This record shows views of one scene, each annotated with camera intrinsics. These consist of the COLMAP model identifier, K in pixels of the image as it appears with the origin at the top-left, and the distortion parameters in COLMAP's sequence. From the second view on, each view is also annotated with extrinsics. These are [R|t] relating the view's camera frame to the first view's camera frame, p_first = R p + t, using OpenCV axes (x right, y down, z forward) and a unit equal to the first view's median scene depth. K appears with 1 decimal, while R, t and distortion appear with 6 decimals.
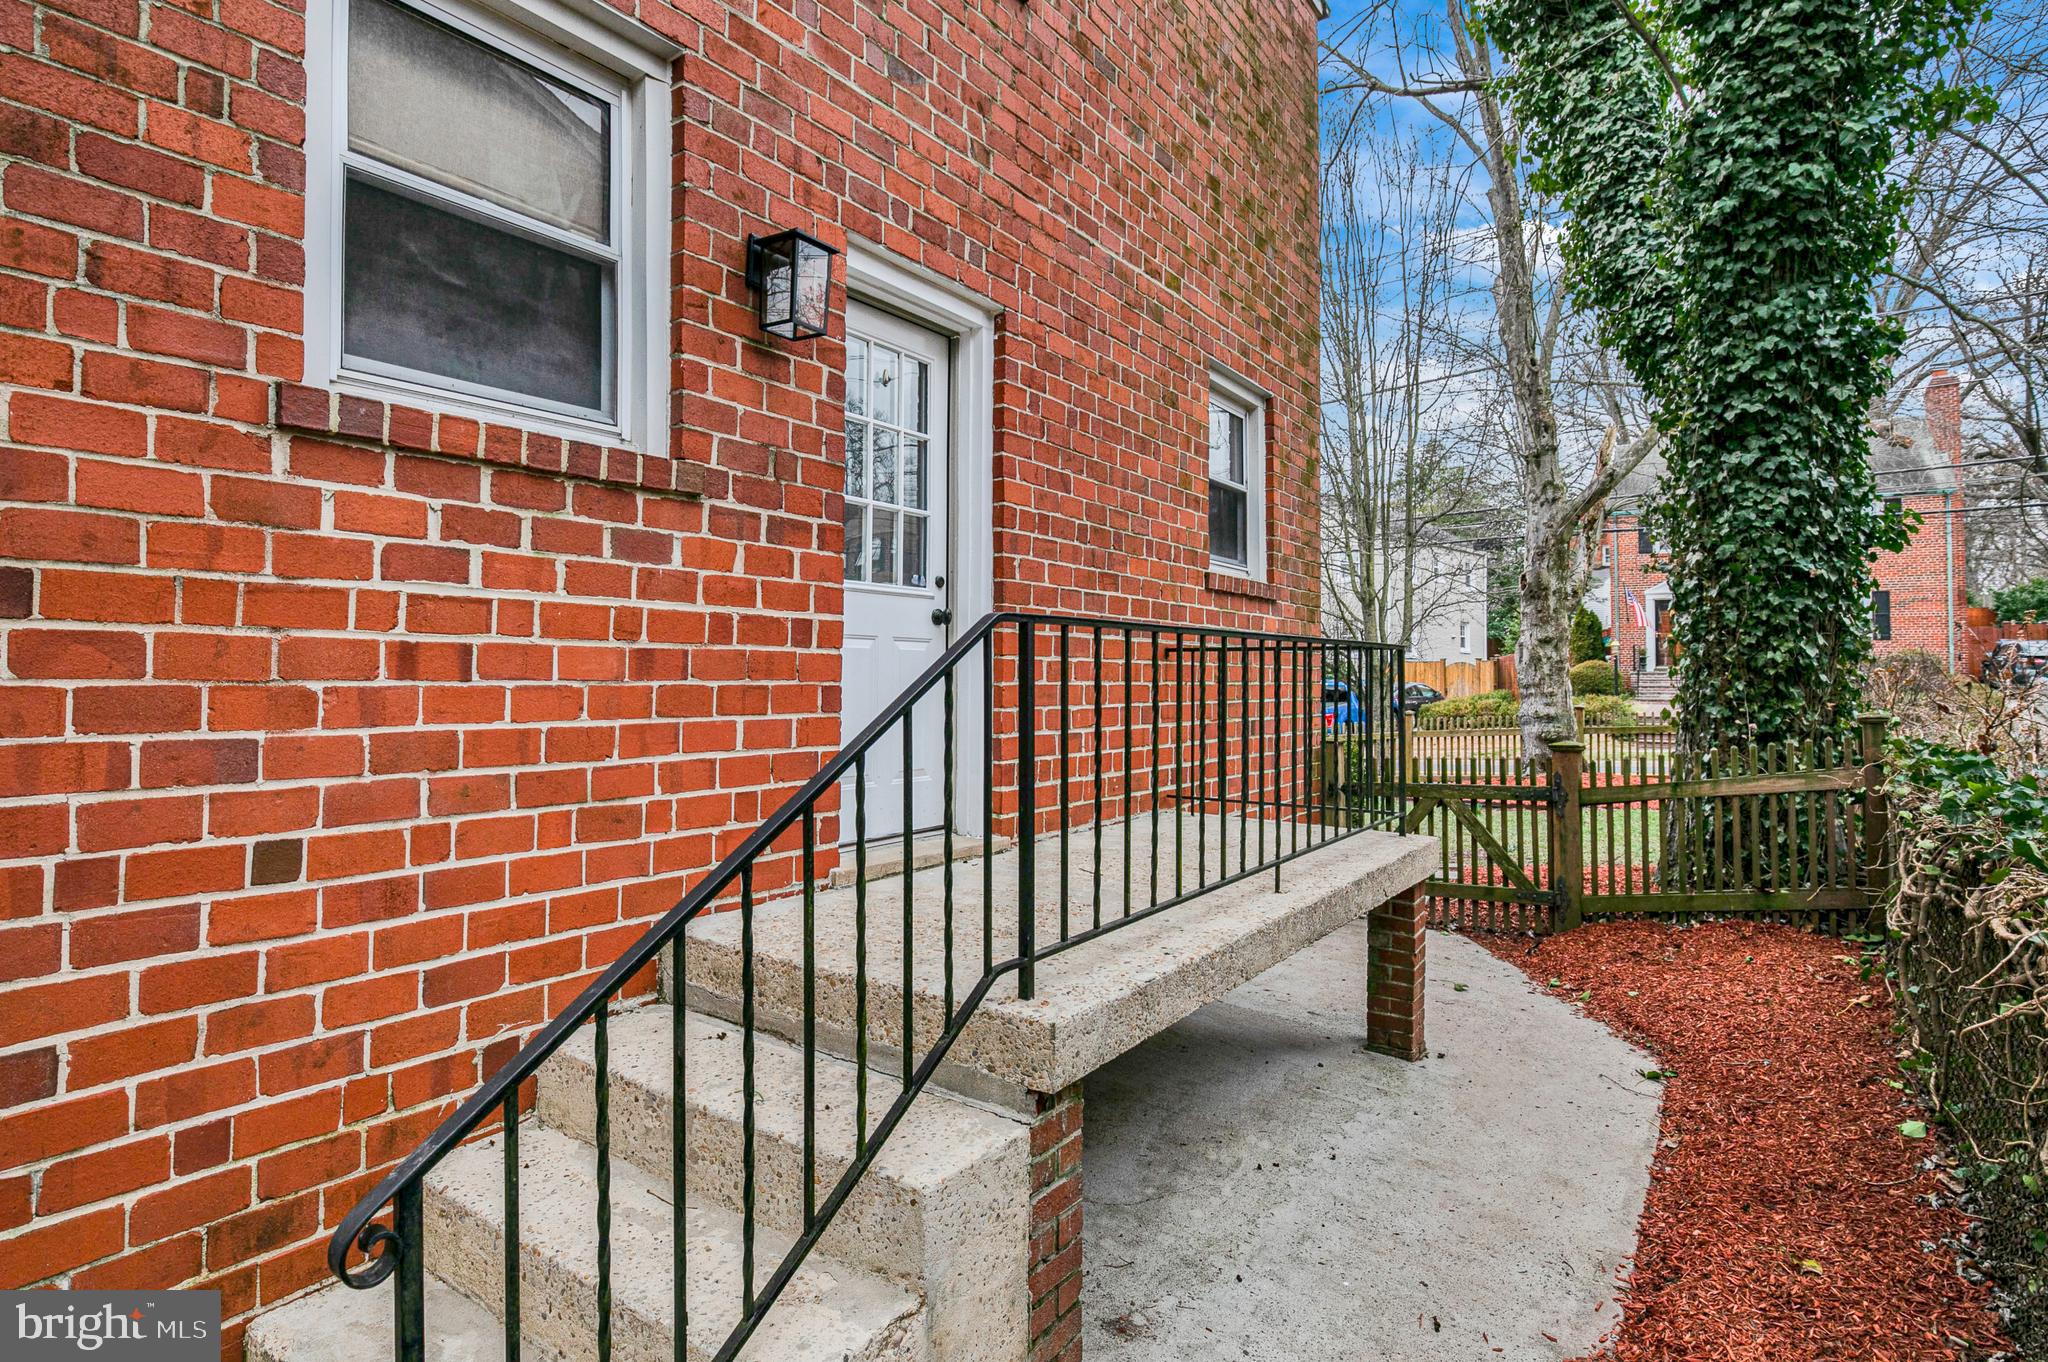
lens RADIAL K [[1057.7, 0, 998.5], [0, 1057.7, 589.8], [0, 0, 1]] dist [-0.016867, 0.000651]
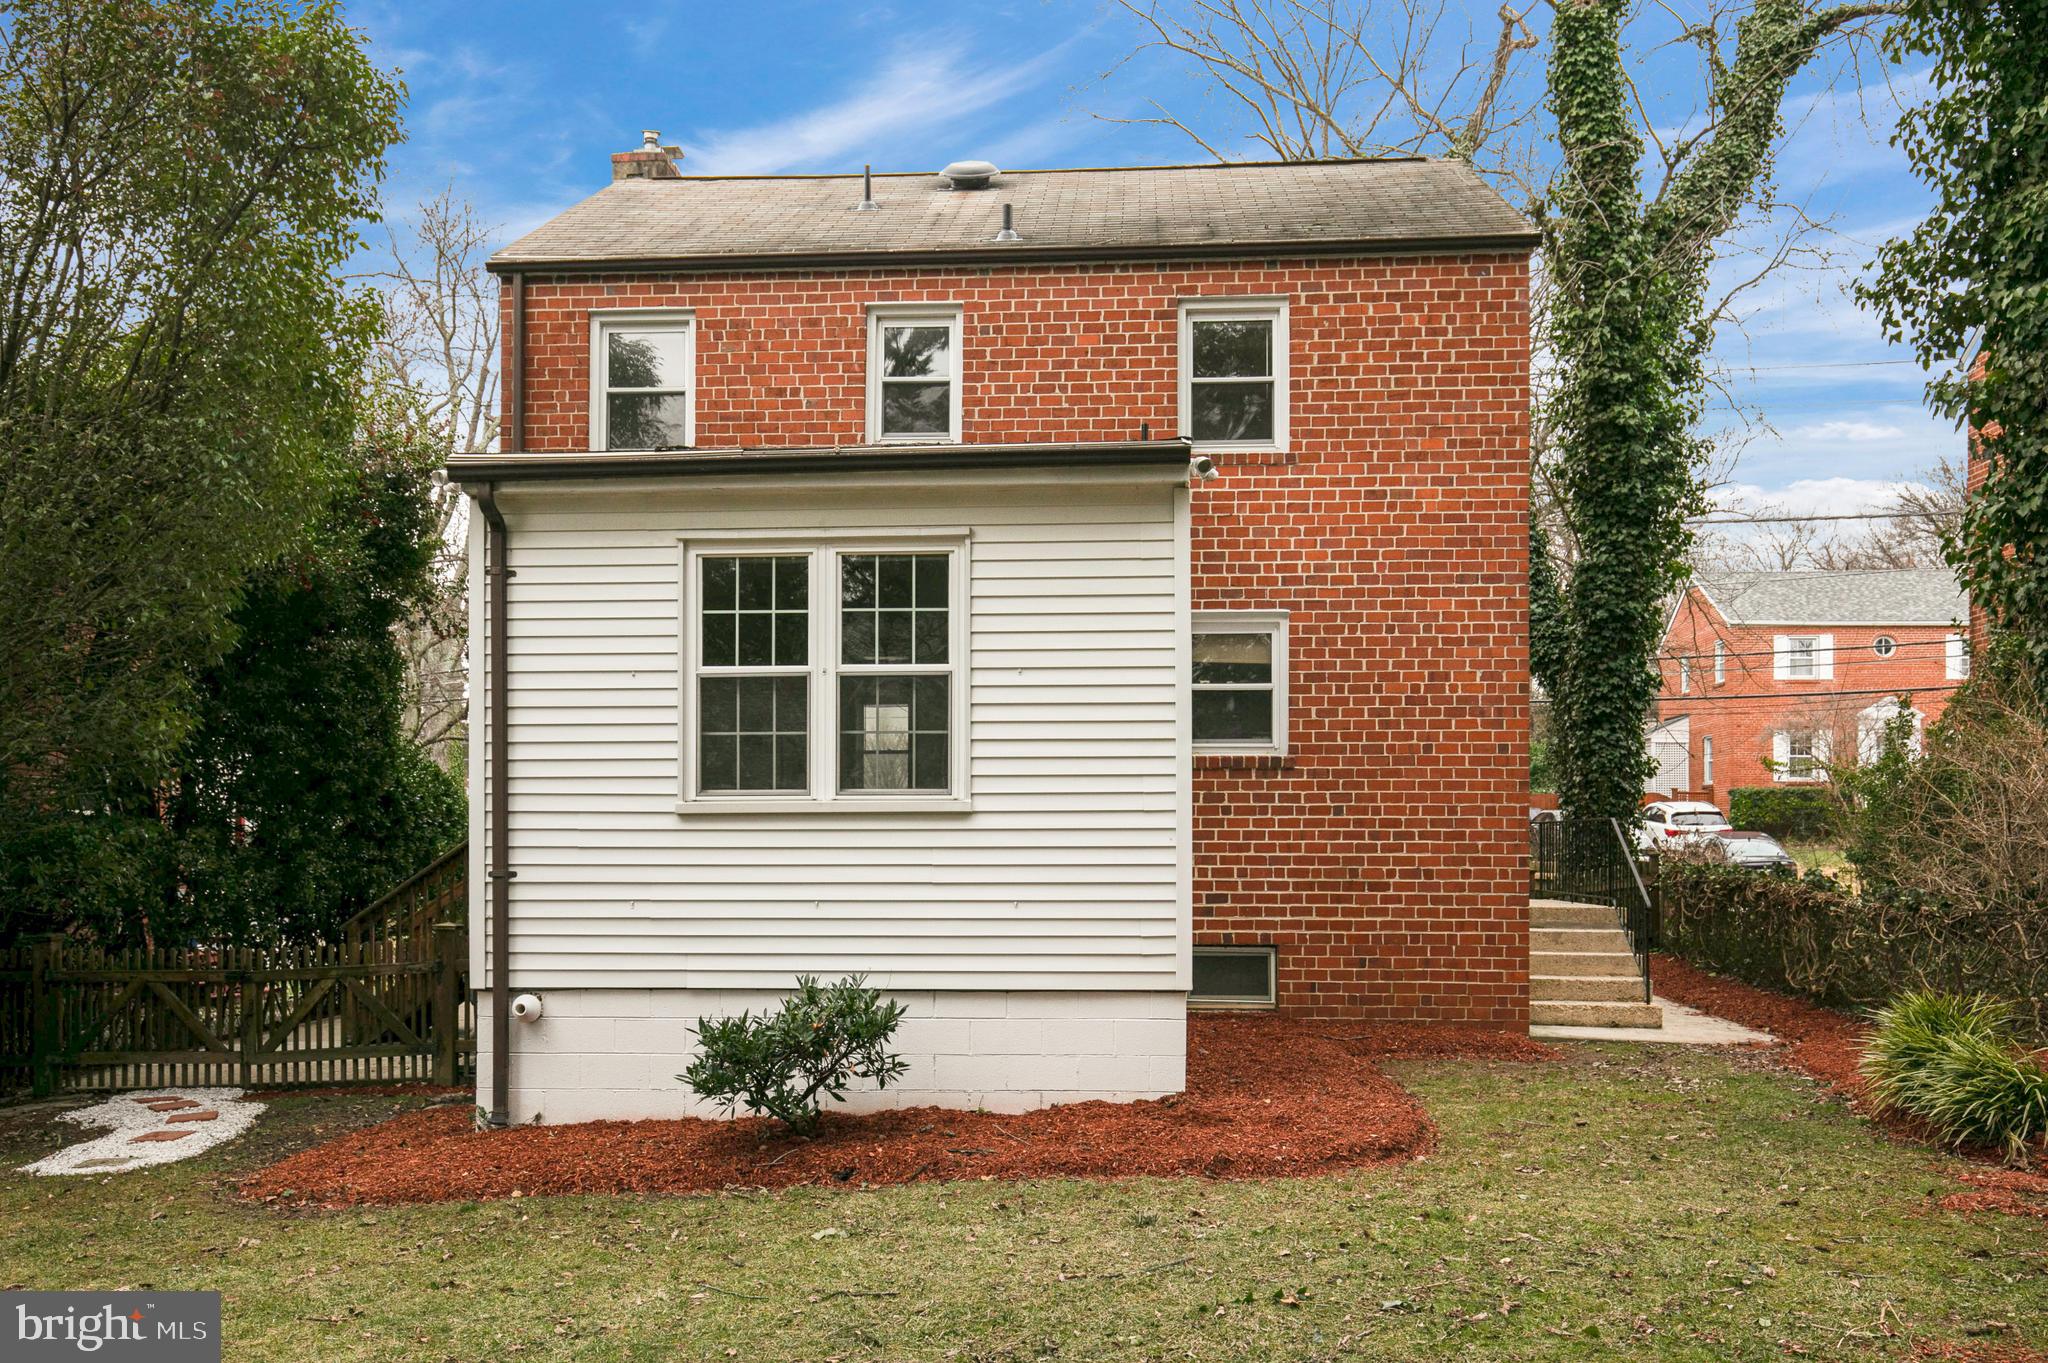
lens RADIAL K [[1750.2, 0, 1011.7], [0, 1750.2, 689.9], [0, 0, 1]] dist [0.029433, 0.005738]
pose [[0.862875, 0.044800, 0.503428, -2.100073], [-0.041436, 0.998981, -0.017877, -0.099629], [-0.503716, -0.005435, 0.863852, -1.456901]]
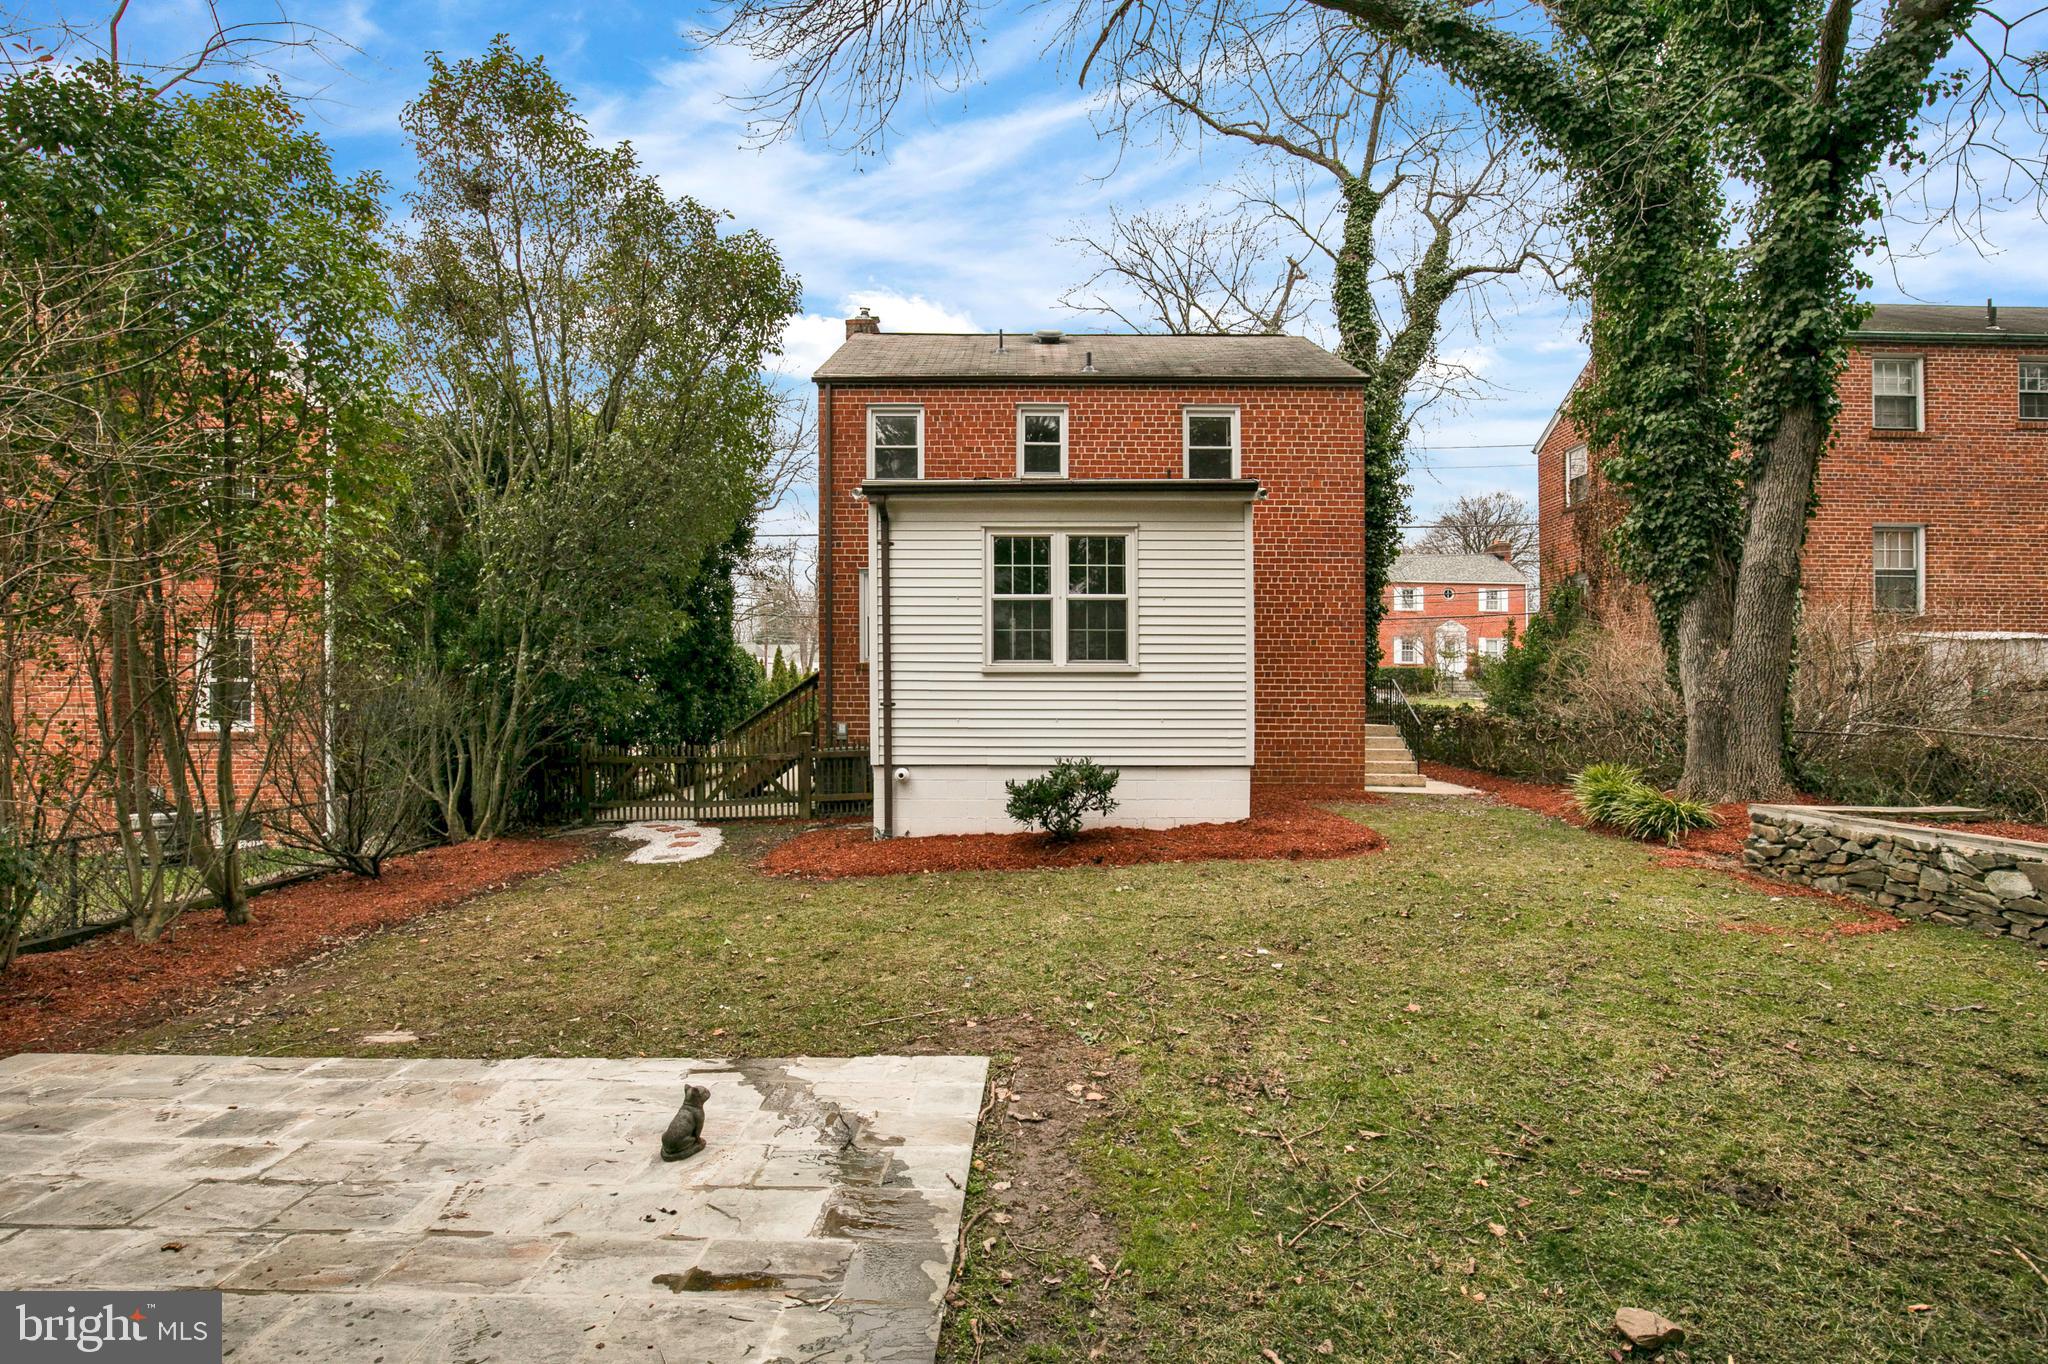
lens RADIAL K [[958.9, 0, 1023.4], [0, 958.9, 608.2], [0, 0, 1]] dist [-0.024855, 0.003454]
pose [[0.825951, 0.056085, 0.560946, -2.429052], [-0.050099, 0.998404, -0.026057, -0.073513], [-0.561512, -0.006581, 0.827442, -1.324074]]
